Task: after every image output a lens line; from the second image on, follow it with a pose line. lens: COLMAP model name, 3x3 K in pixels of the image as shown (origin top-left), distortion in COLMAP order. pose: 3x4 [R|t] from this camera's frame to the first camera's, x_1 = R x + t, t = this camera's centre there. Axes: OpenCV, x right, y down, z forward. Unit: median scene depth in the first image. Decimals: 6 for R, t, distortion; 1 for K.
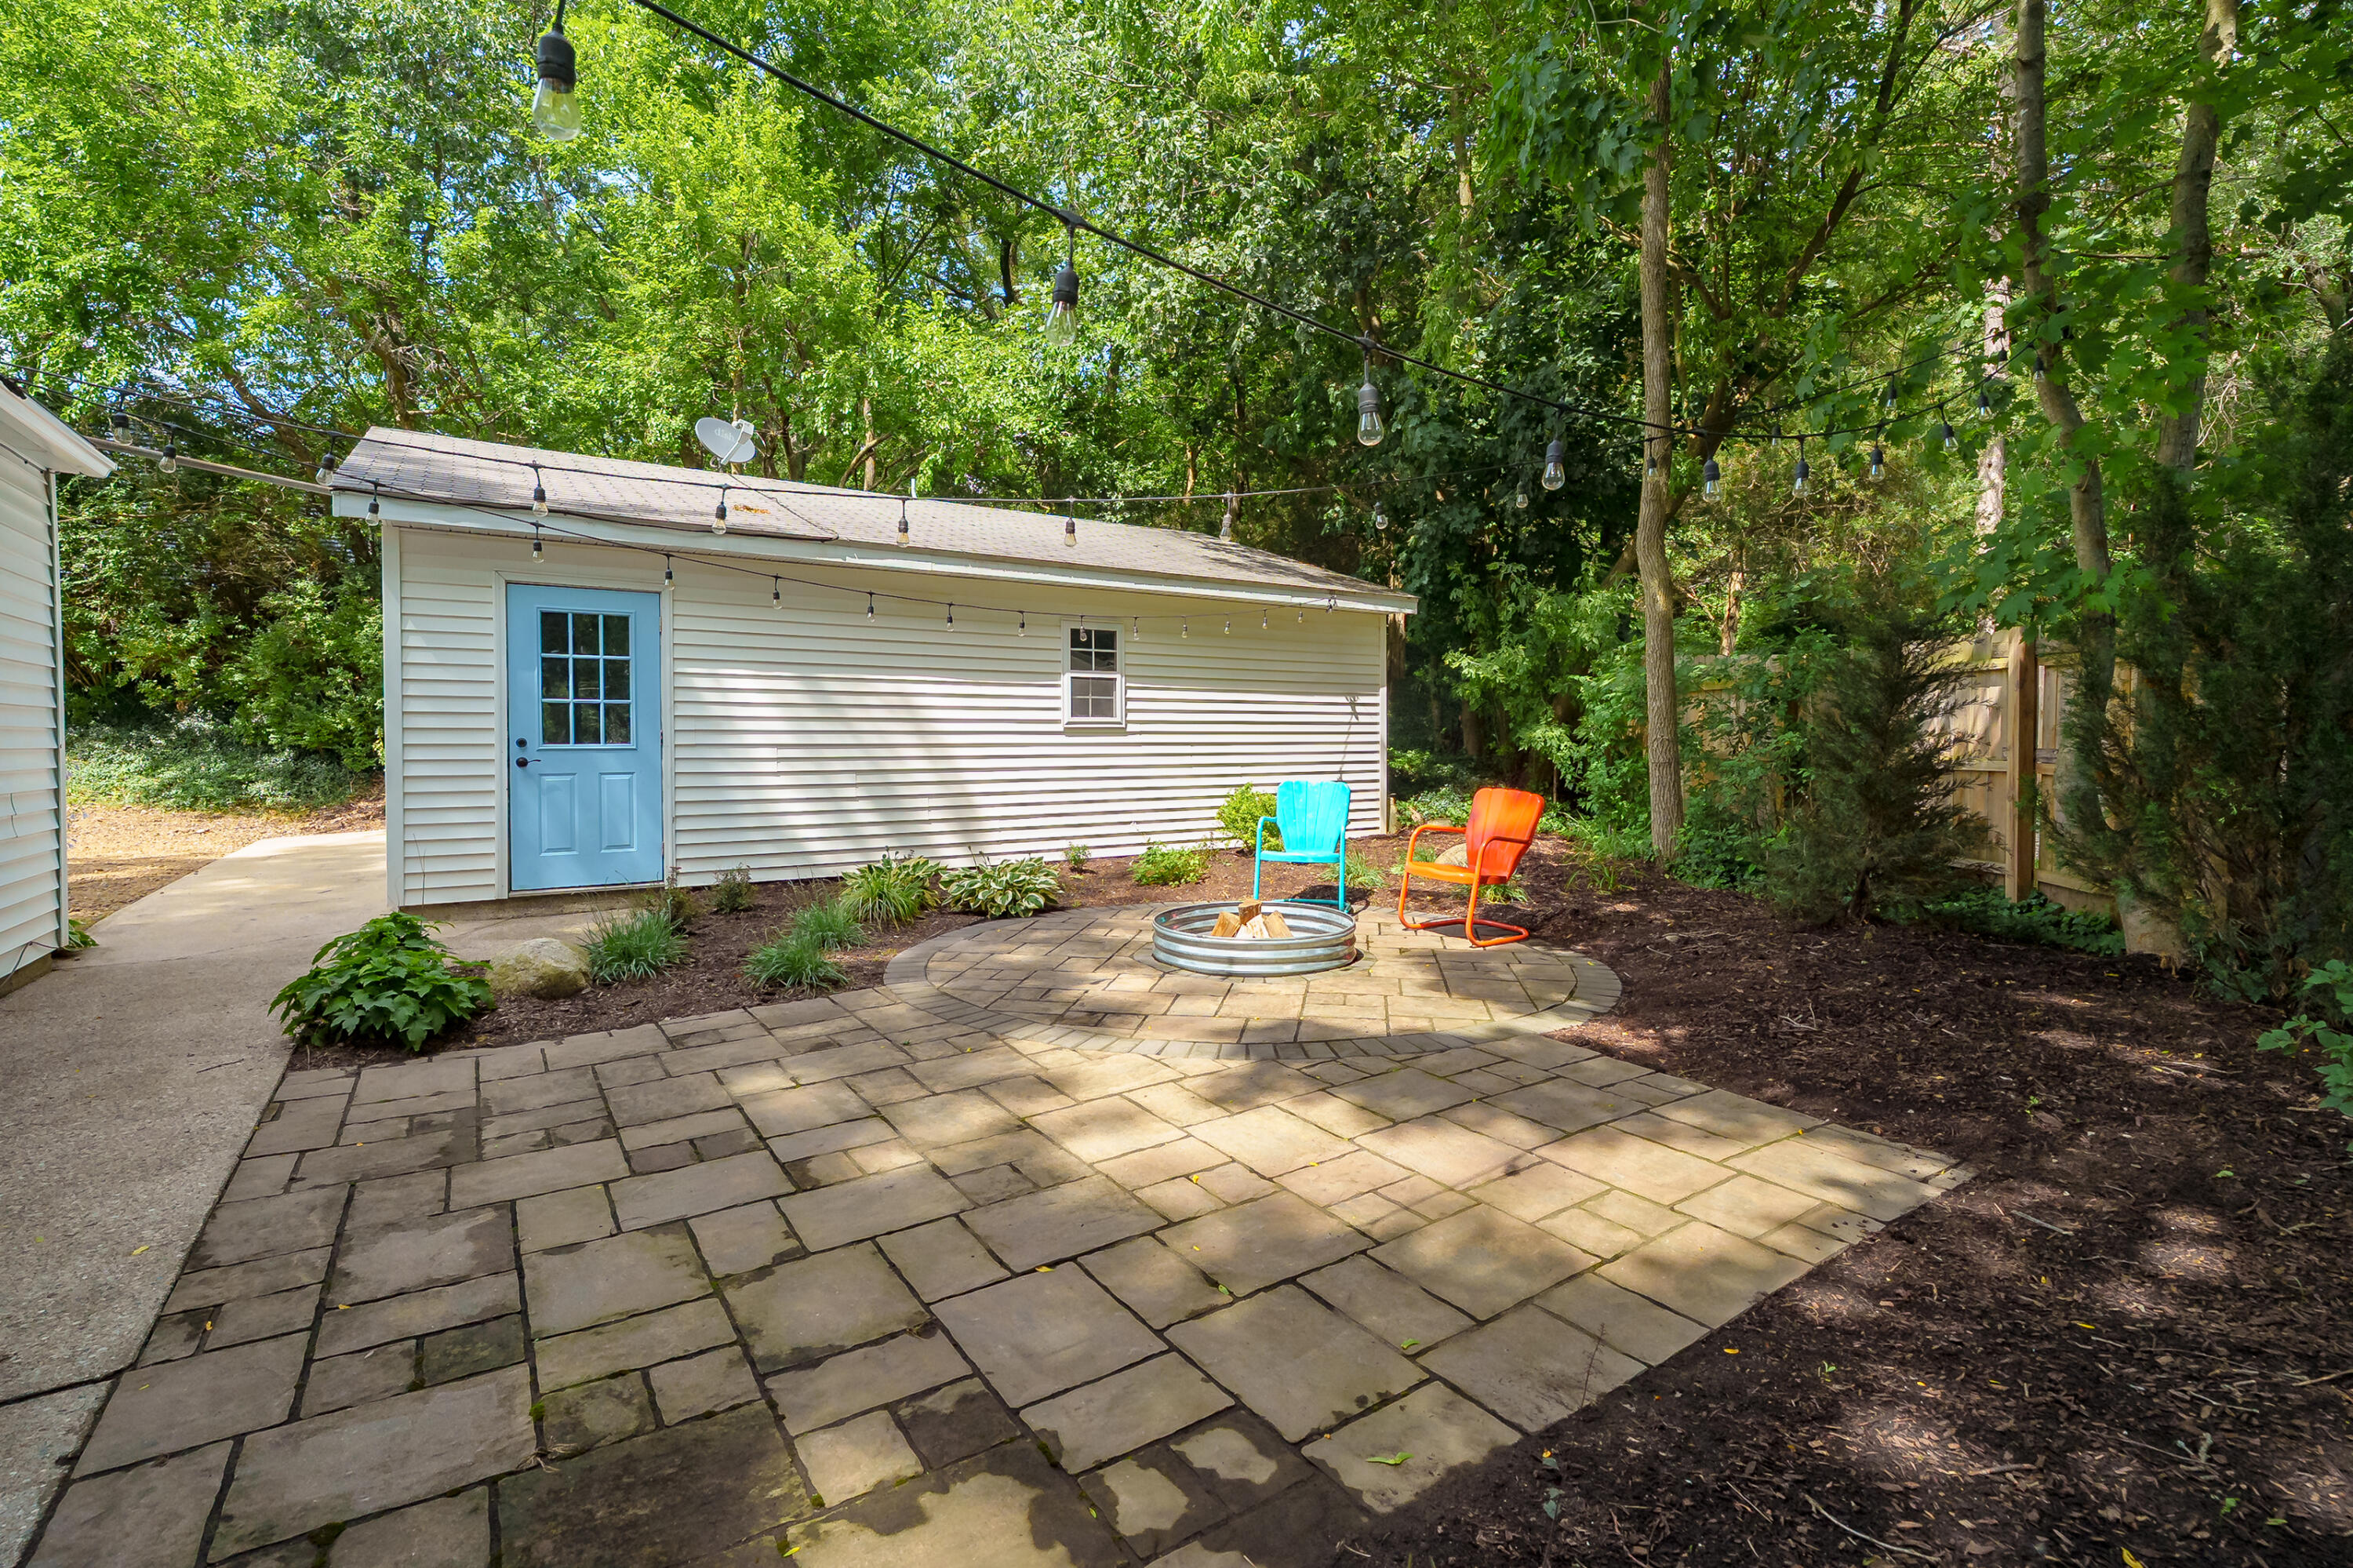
lens RADIAL K [[1085.2, 0, 1180.2], [0, 1085.2, 773.5], [0, 0, 1]] dist [-0.004257, -0.000252]
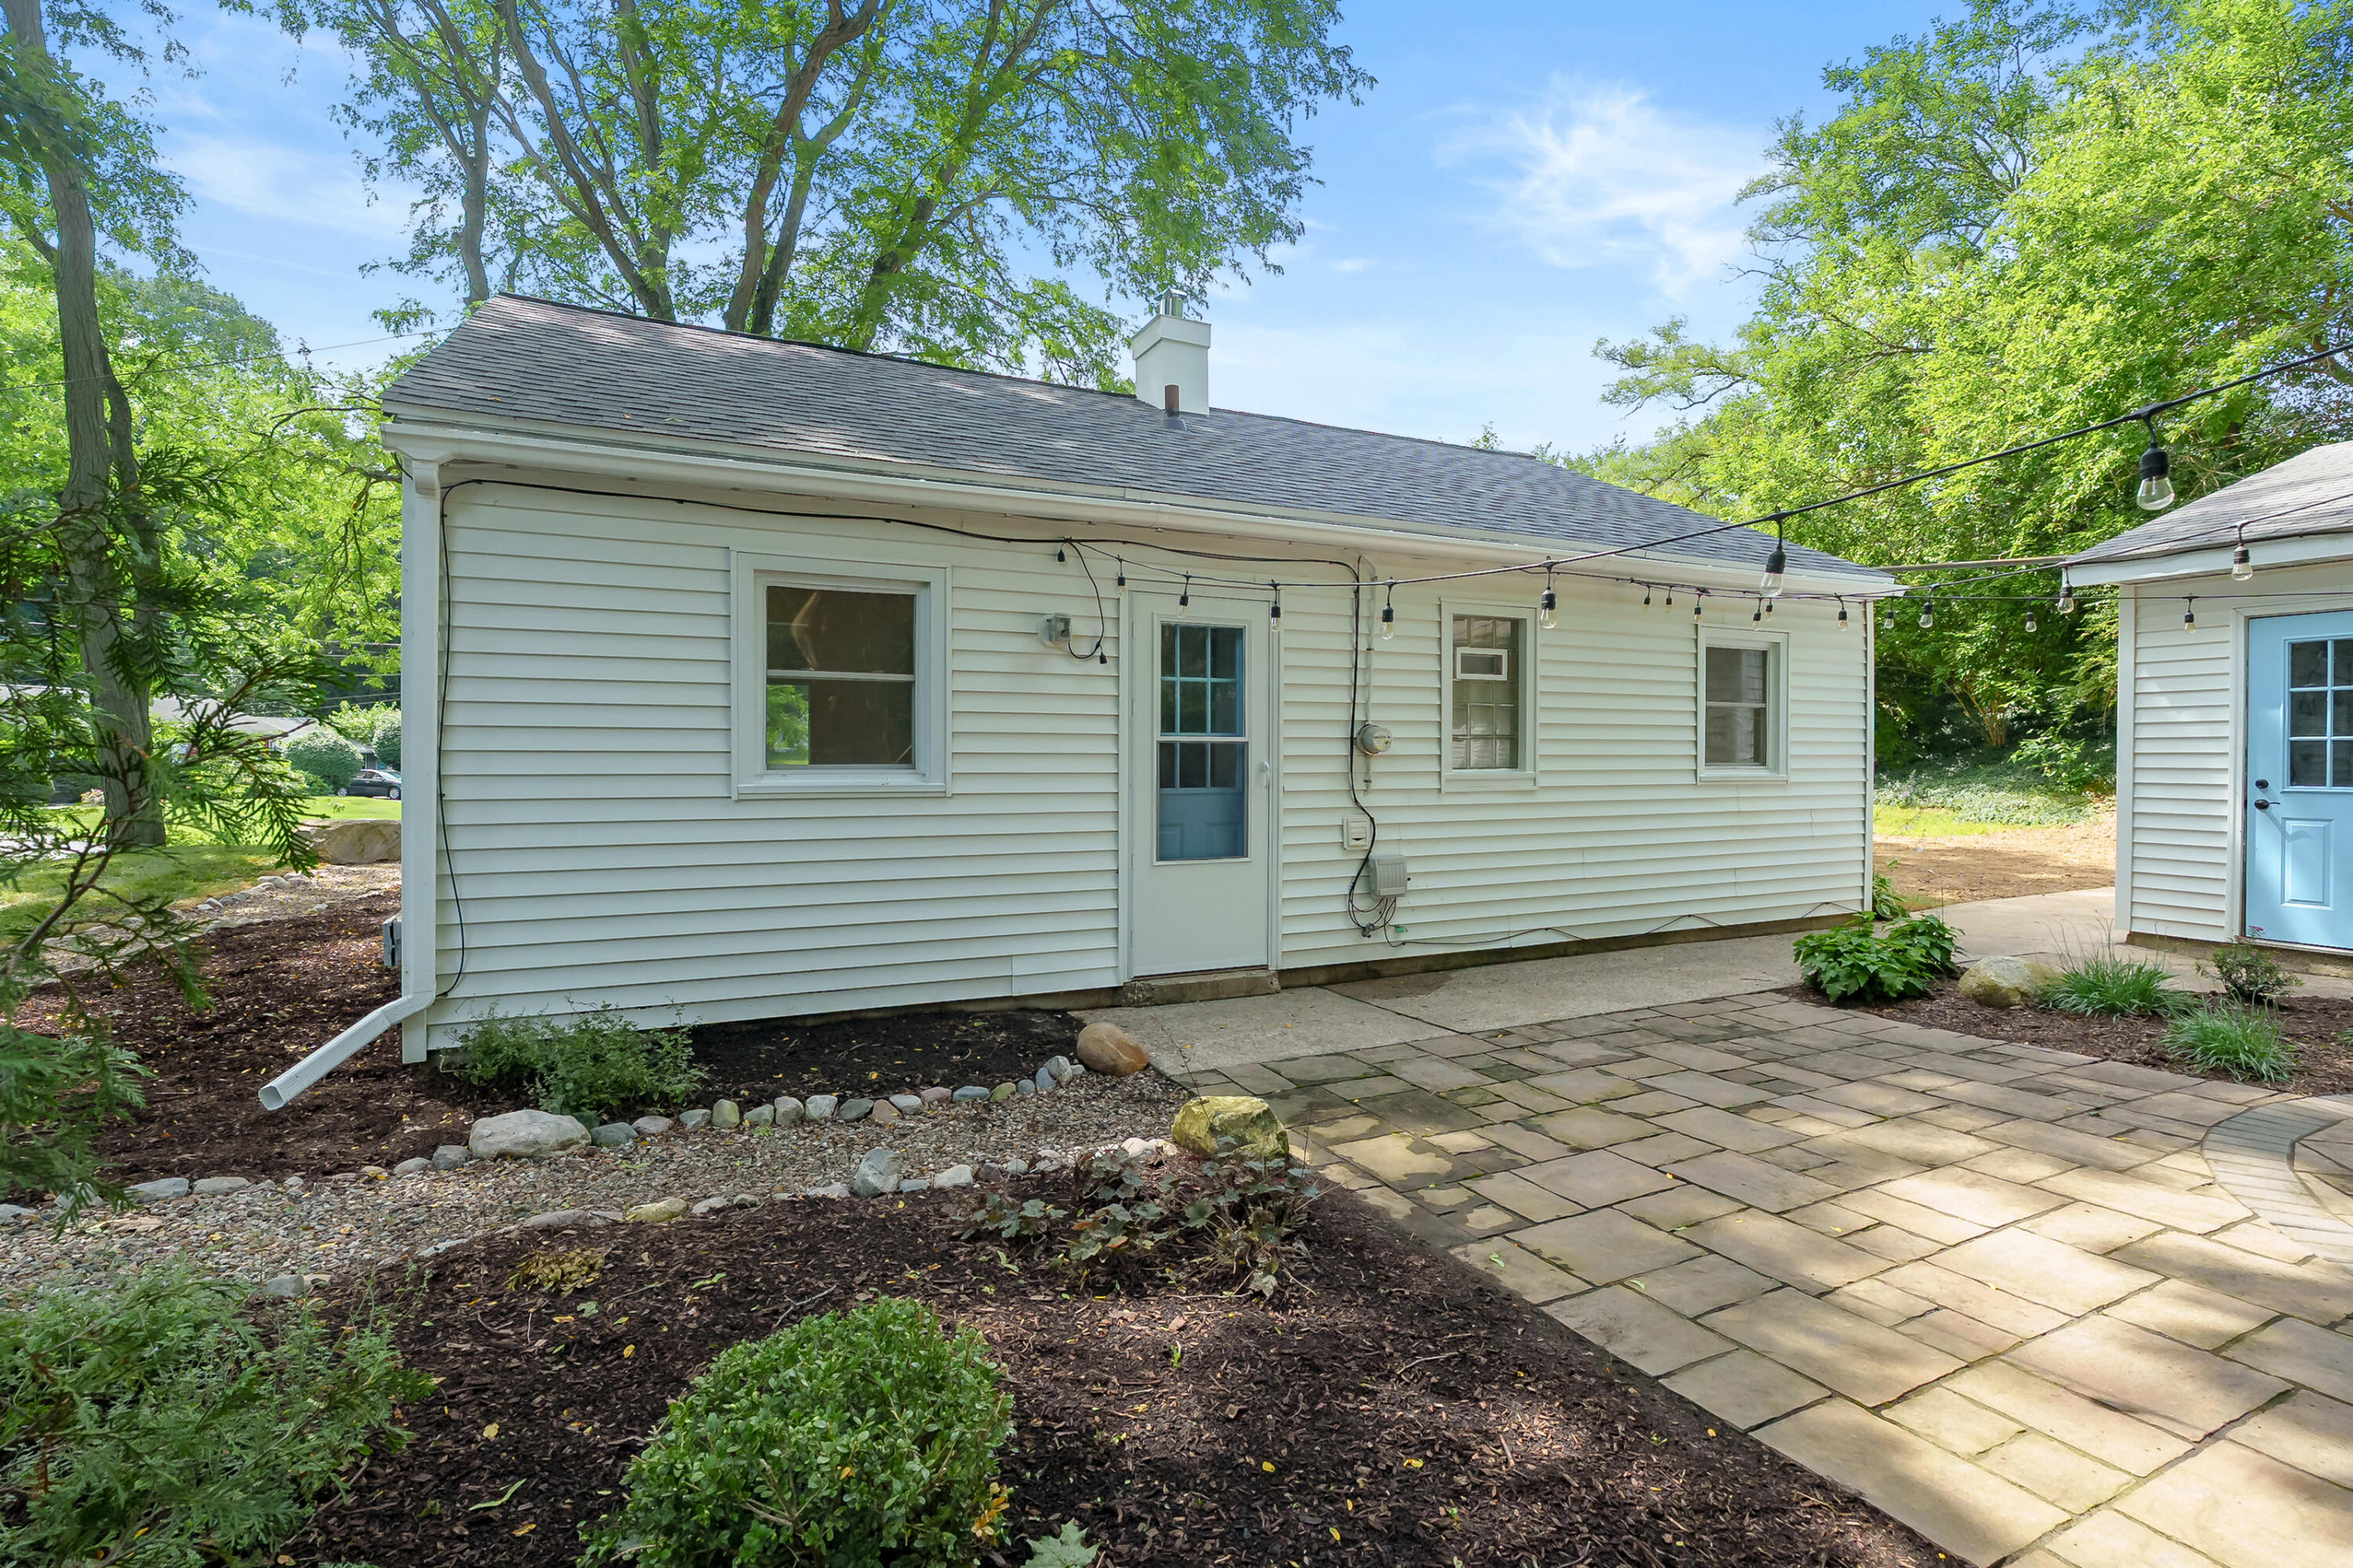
lens RADIAL K [[1072.7, 0, 1163.1], [0, 1072.7, 765.0], [0, 0, 1]] dist [-0.000136, 0.000458]
pose [[-0.147385, 0.008427, -0.989043, 0.913628], [-0.030334, 0.999455, 0.013036, -0.054650], [0.988614, 0.031923, -0.147049, 0.355869]]
